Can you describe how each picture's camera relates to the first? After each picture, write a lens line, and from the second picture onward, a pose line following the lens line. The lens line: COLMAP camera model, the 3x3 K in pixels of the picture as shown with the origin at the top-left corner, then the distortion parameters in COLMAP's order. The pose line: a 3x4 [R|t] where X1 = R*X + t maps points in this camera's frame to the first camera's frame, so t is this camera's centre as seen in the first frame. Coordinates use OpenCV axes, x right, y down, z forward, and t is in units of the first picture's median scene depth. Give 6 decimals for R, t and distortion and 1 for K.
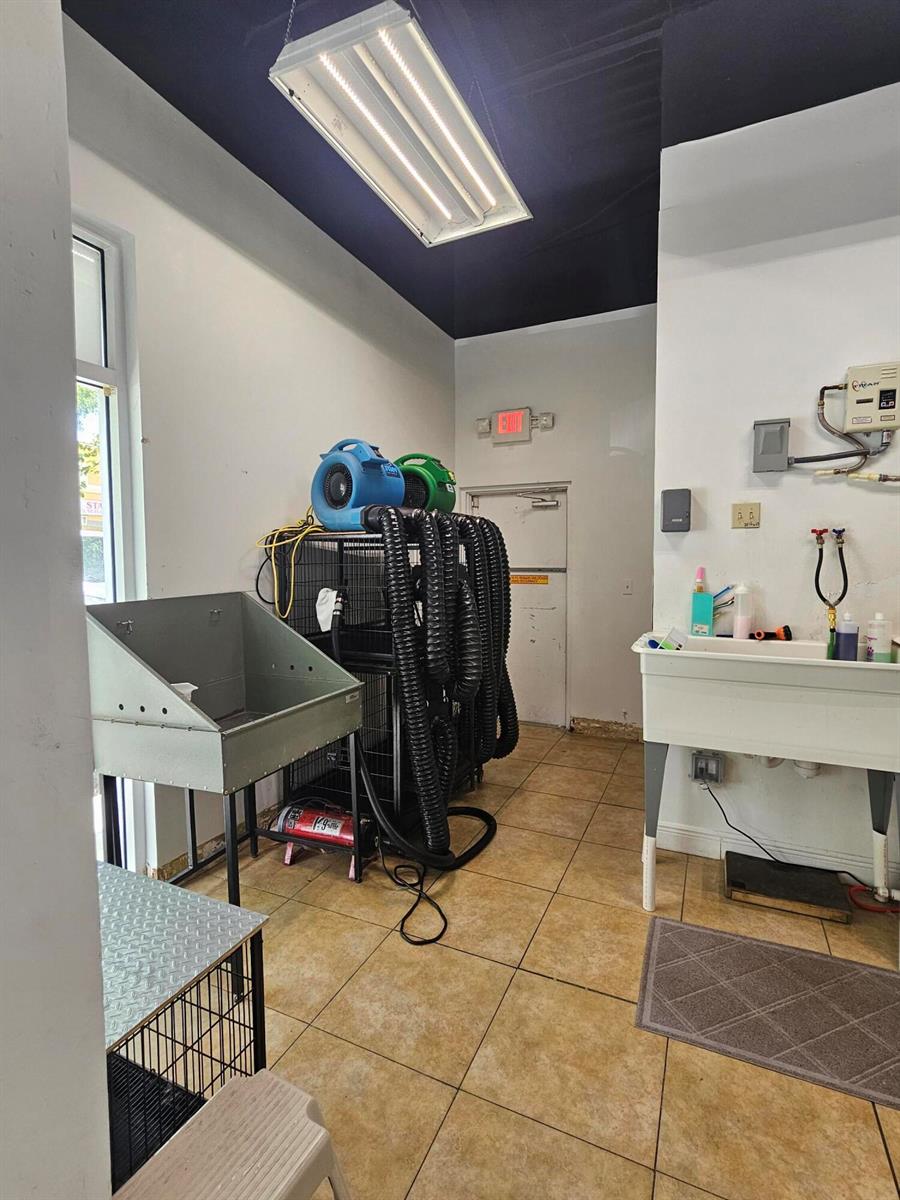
lens RADIAL K [[570.4, 0, 454.8], [0, 570.4, 598.1], [0, 0, 1]] dist [-0.005165, -0.000003]
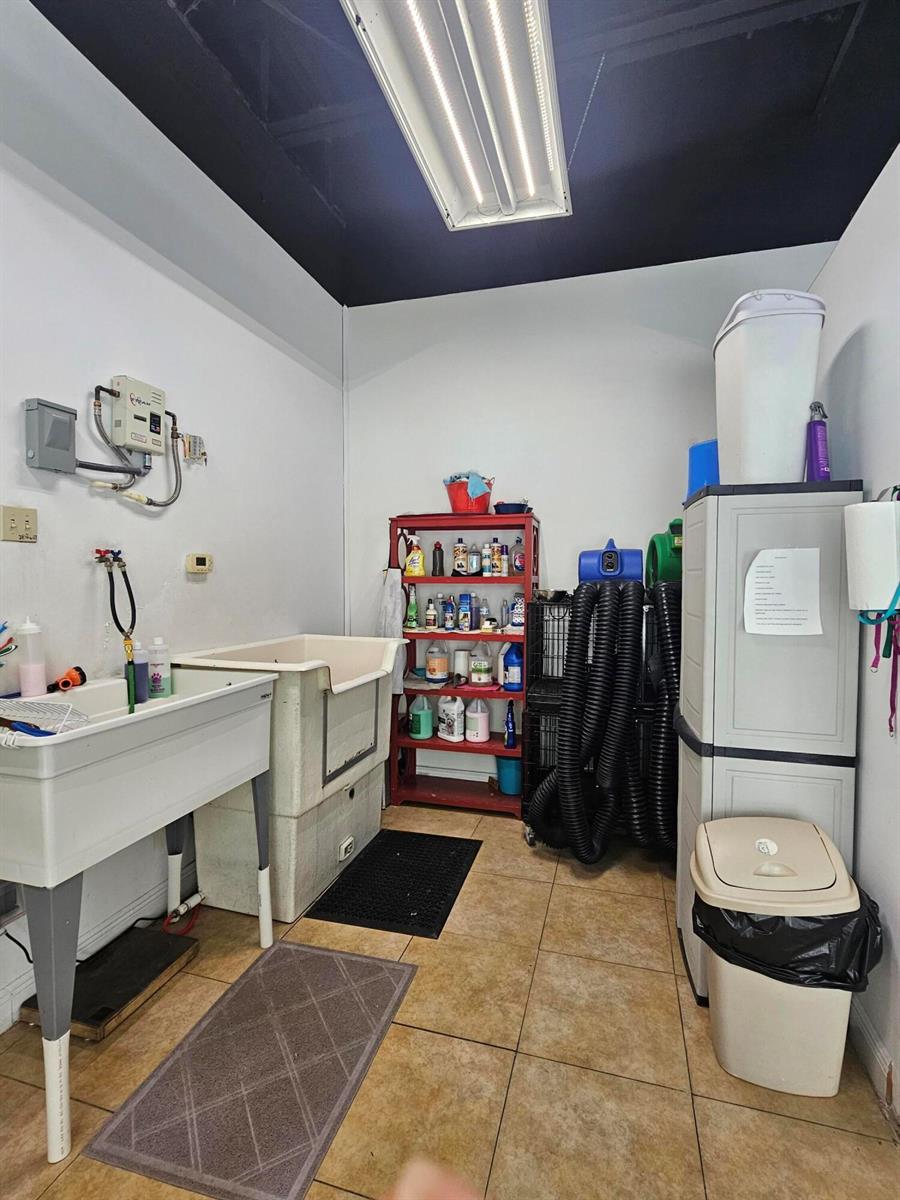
lens RADIAL K [[570.4, 0, 454.8], [0, 570.4, 598.1], [0, 0, 1]] dist [-0.005165, -0.000003]
pose [[-0.149554, -0.038734, 0.987995, -0.310780], [0.067212, 0.996523, 0.049242, -0.056781], [-0.986466, 0.073770, -0.146431, 0.635099]]
